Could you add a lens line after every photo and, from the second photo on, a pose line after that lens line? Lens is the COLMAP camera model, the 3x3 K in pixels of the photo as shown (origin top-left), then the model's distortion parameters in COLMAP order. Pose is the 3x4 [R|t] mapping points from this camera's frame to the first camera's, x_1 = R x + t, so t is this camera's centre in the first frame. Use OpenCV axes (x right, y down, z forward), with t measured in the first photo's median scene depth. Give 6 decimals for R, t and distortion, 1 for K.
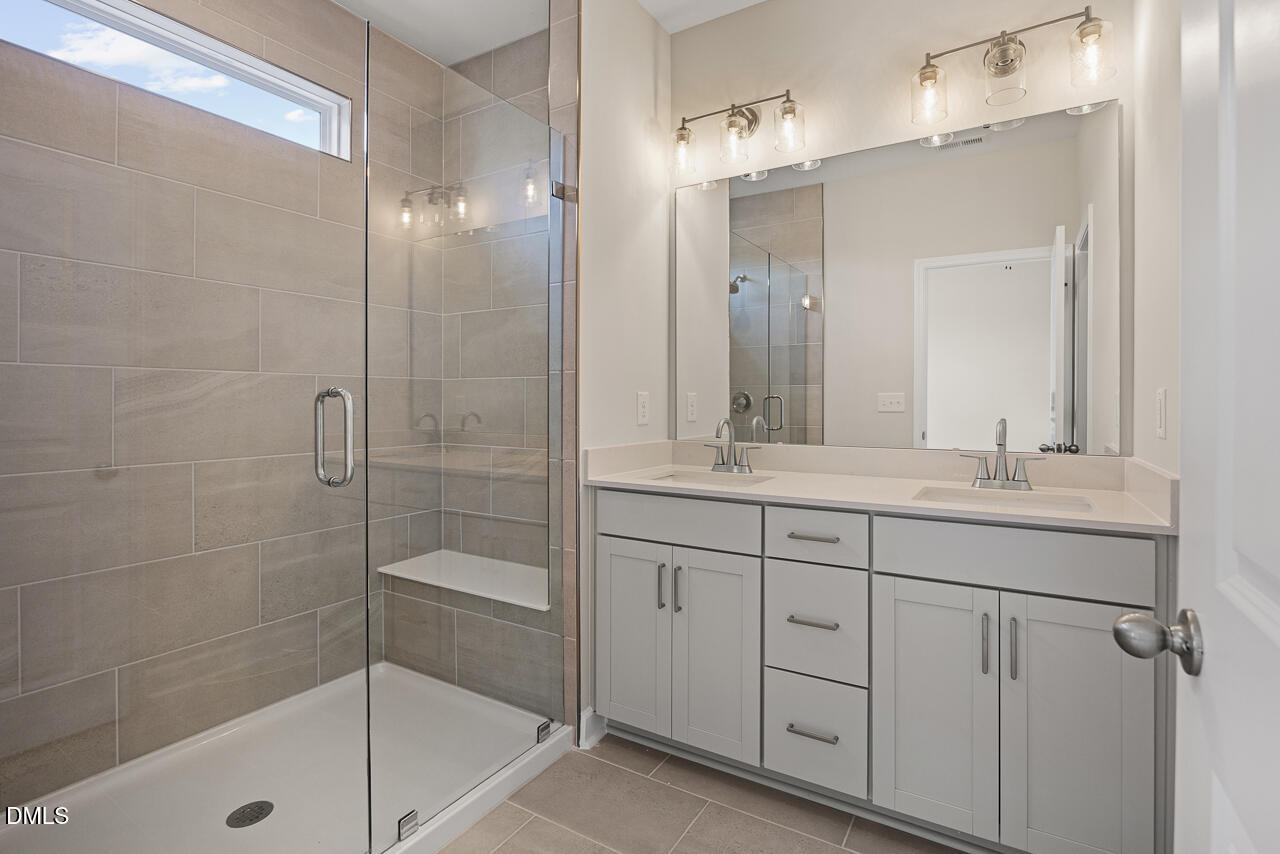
lens RADIAL K [[577.7, 0, 643.4], [0, 577.7, 410.5], [0, 0, 1]] dist [-0.013835, 0.000039]
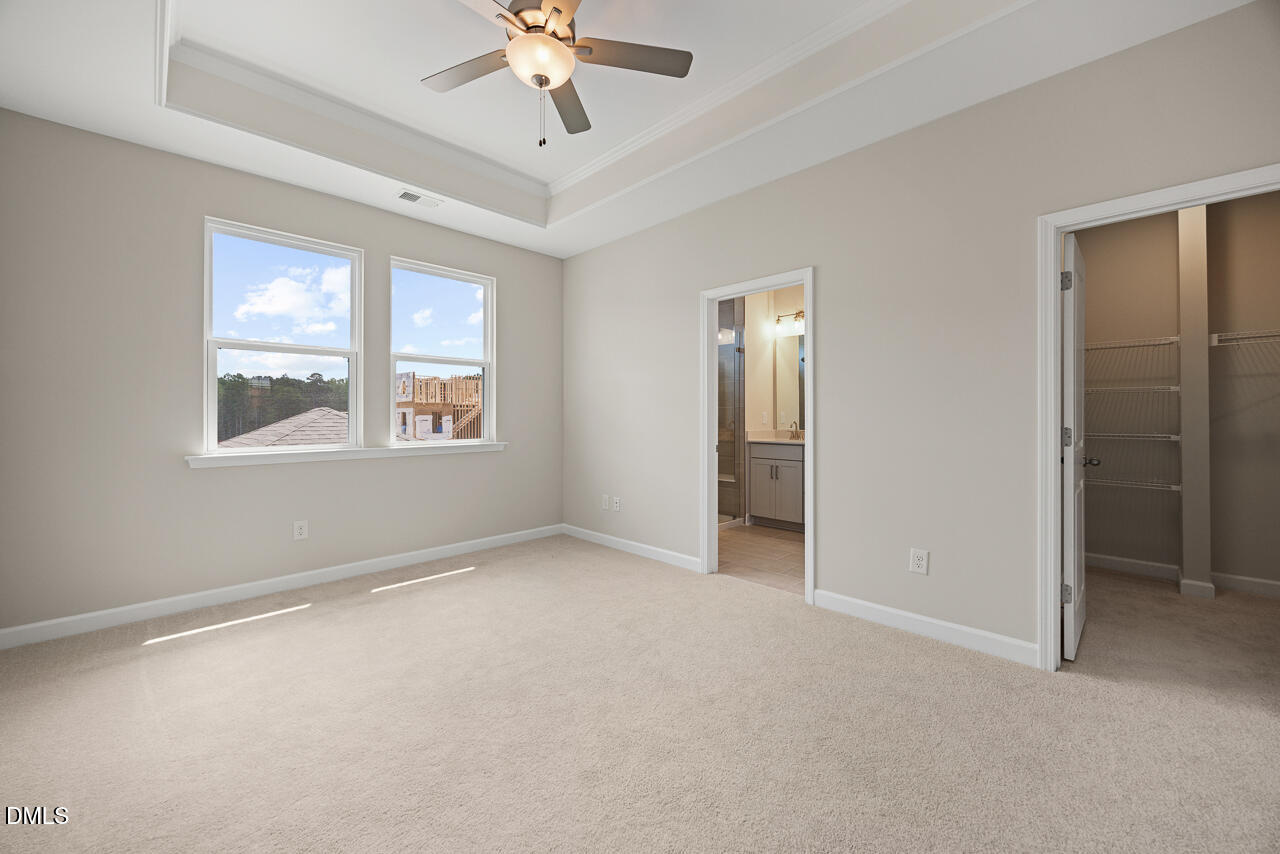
lens RADIAL K [[534.6, 0, 623.6], [0, 534.6, 411.4], [0, 0, 1]] dist [0.006922, 0.000314]
pose [[0.975156, -0.003095, -0.221496, -0.108753], [-0.000798, 0.999847, -0.017485, 0.011225], [0.221516, 0.017228, 0.975005, -2.015599]]
